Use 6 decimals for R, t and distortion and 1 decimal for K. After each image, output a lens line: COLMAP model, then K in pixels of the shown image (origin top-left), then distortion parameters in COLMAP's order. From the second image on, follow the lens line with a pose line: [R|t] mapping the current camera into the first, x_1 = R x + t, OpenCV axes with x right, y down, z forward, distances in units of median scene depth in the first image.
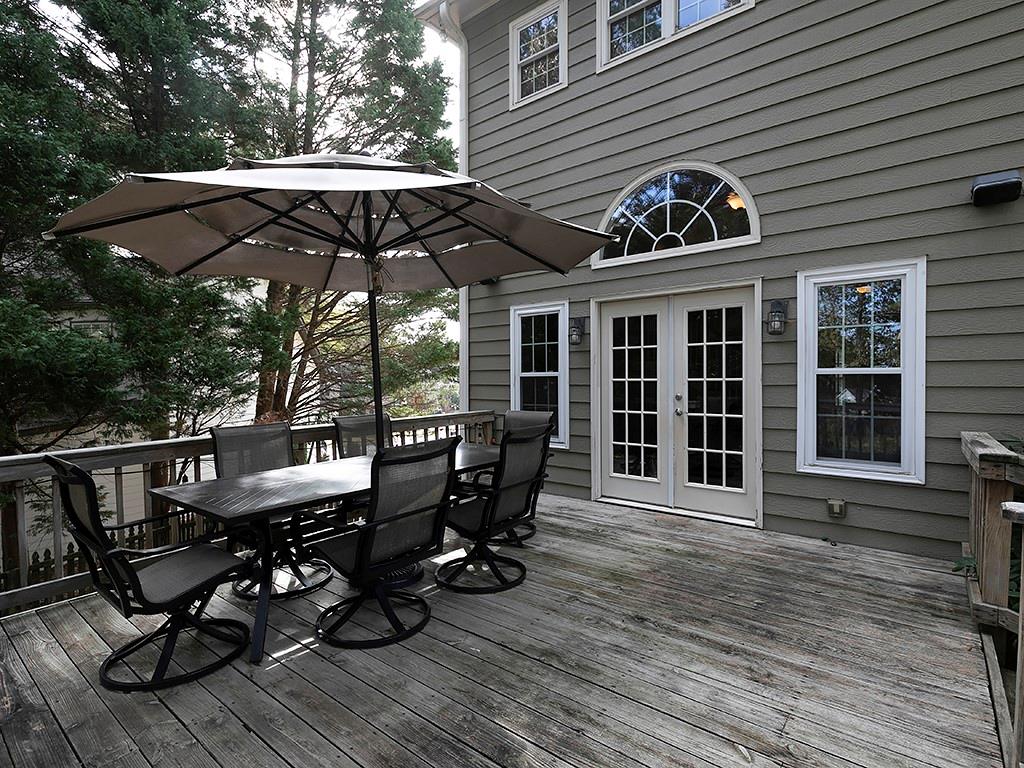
lens RADIAL K [[520.4, 0, 512.0], [0, 520.4, 384.0], [0, 0, 1]] dist [-0.001778, -0.000742]
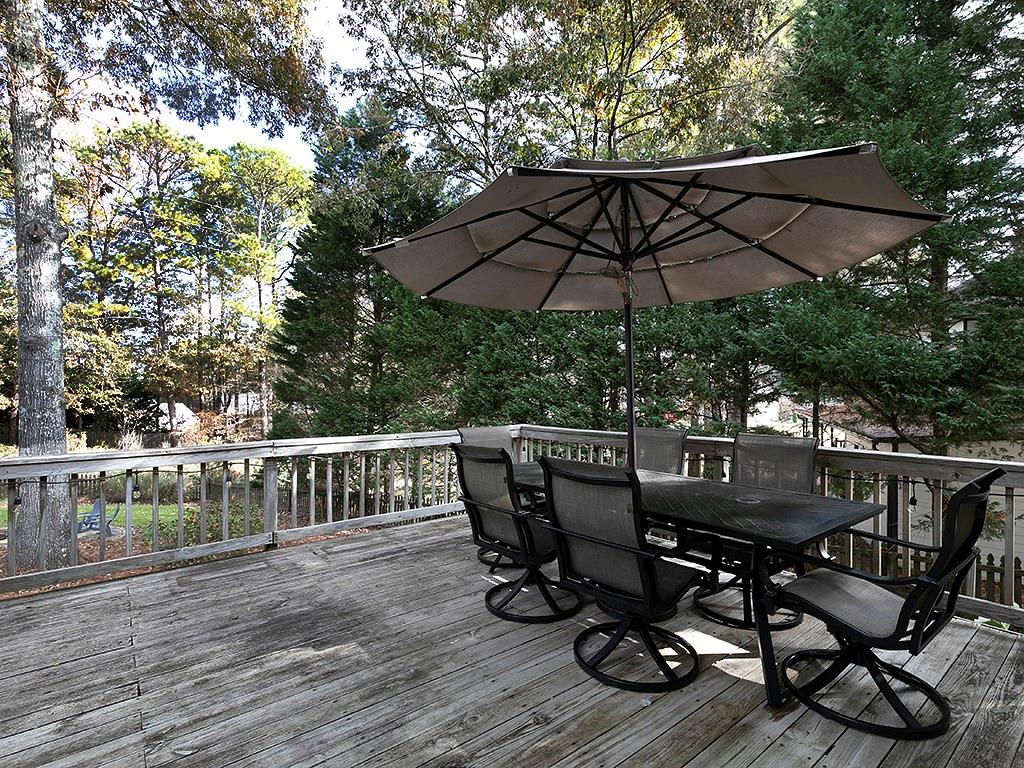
lens RADIAL K [[520.4, 0, 512.0], [0, 520.4, 384.0], [0, 0, 1]] dist [-0.001778, -0.000742]
pose [[-0.214917, 0.019759, -0.976432, 0.971914], [-0.007939, 0.999727, 0.021978, -0.052135], [0.976600, 0.012476, -0.214701, 1.369761]]
